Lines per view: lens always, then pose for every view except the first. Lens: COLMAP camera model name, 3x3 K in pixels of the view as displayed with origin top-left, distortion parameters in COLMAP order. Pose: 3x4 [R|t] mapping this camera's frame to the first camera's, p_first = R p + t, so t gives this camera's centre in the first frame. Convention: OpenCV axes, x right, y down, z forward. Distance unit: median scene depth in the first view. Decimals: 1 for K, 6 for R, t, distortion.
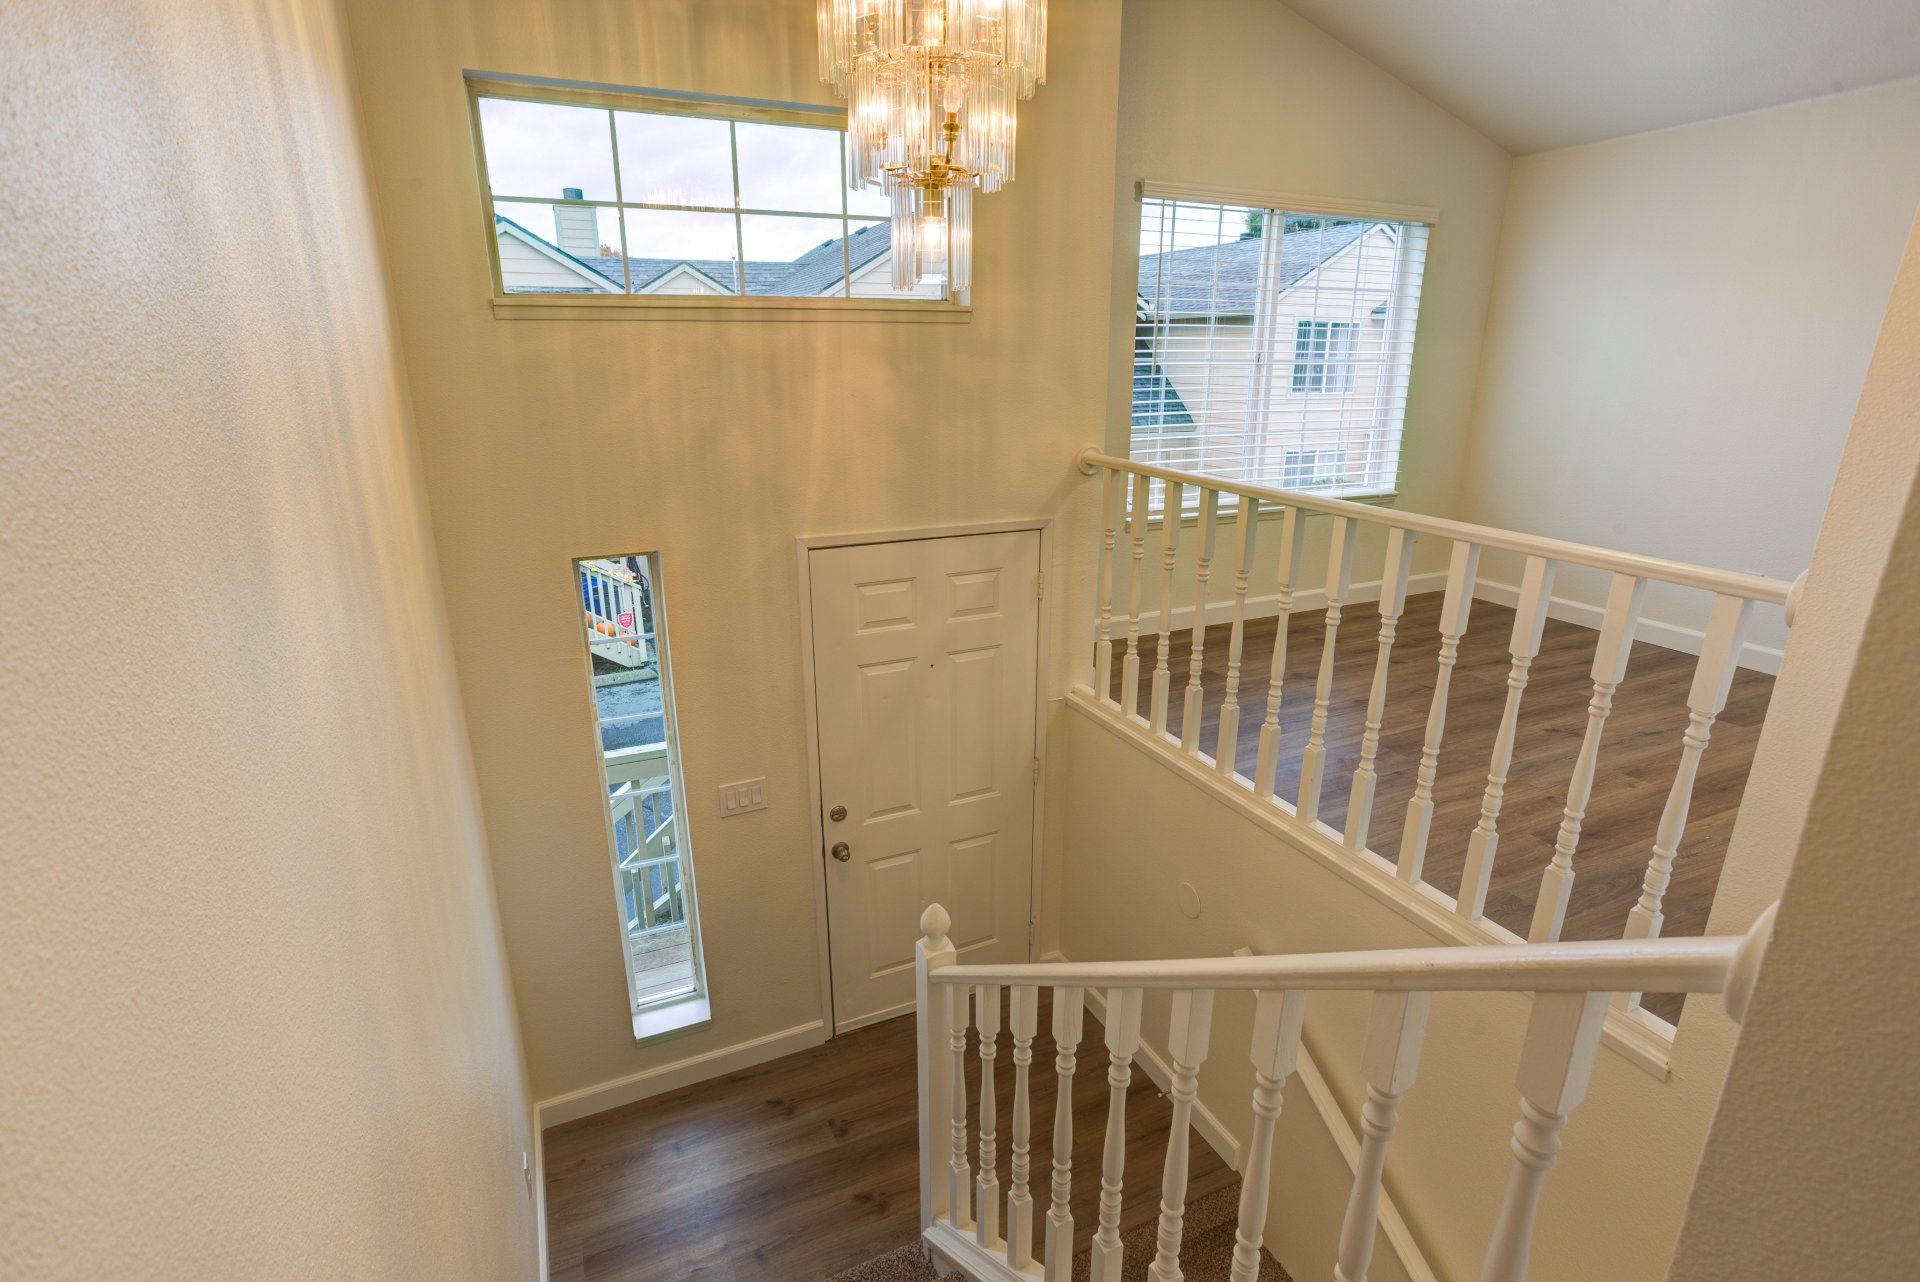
lens RADIAL K [[927.2, 0, 954.1], [0, 927.2, 639.9], [0, 0, 1]] dist [-0.056322, 0.036364]
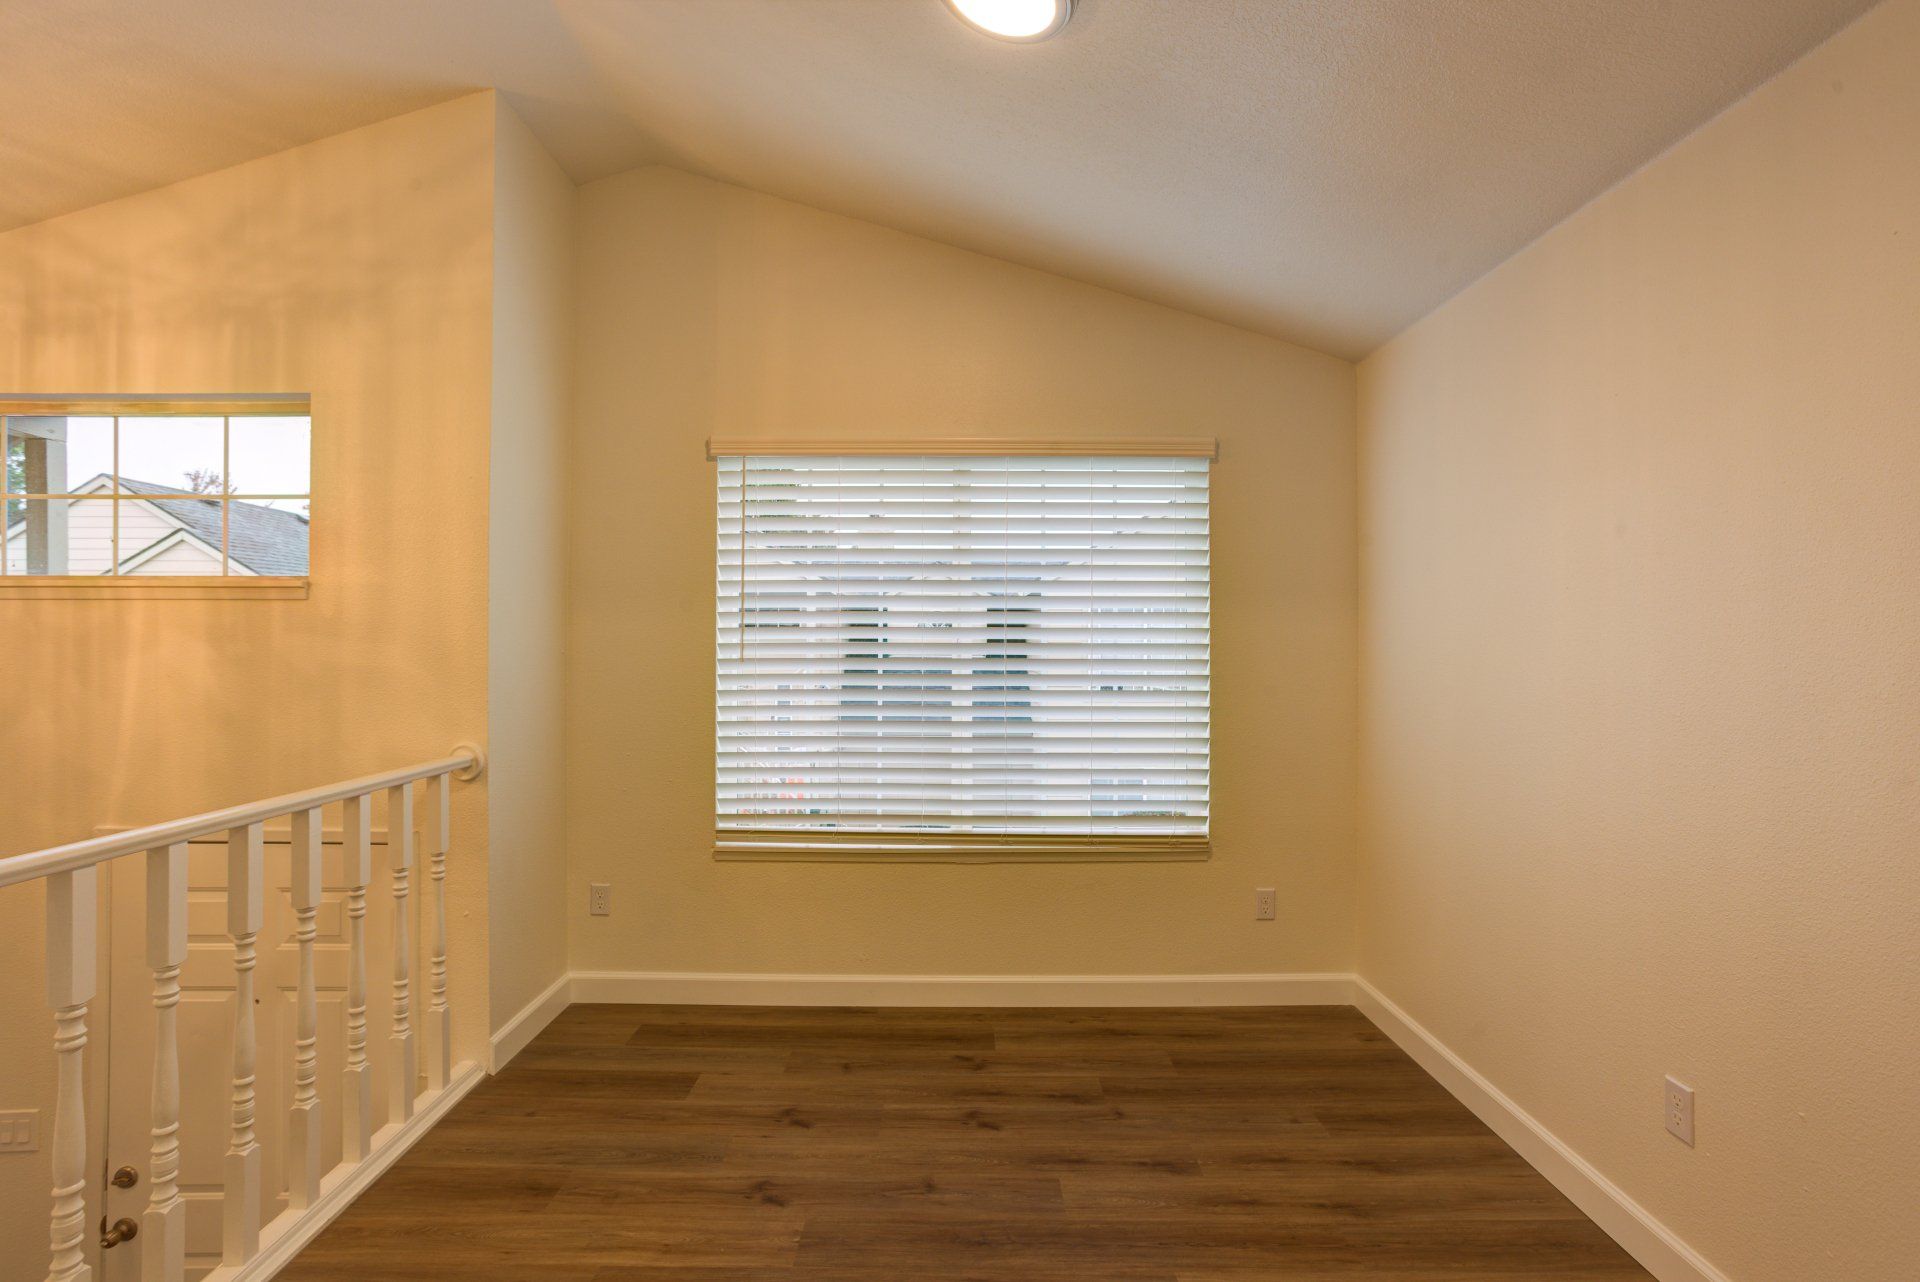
lens RADIAL K [[927.2, 0, 954.1], [0, 927.2, 639.9], [0, 0, 1]] dist [-0.056322, 0.036364]
pose [[0.897556, -0.000048, -0.440900, 1.023601], [-0.133259, 0.953202, -0.271383, -0.163141], [0.420280, 0.302336, 0.855546, 0.562361]]
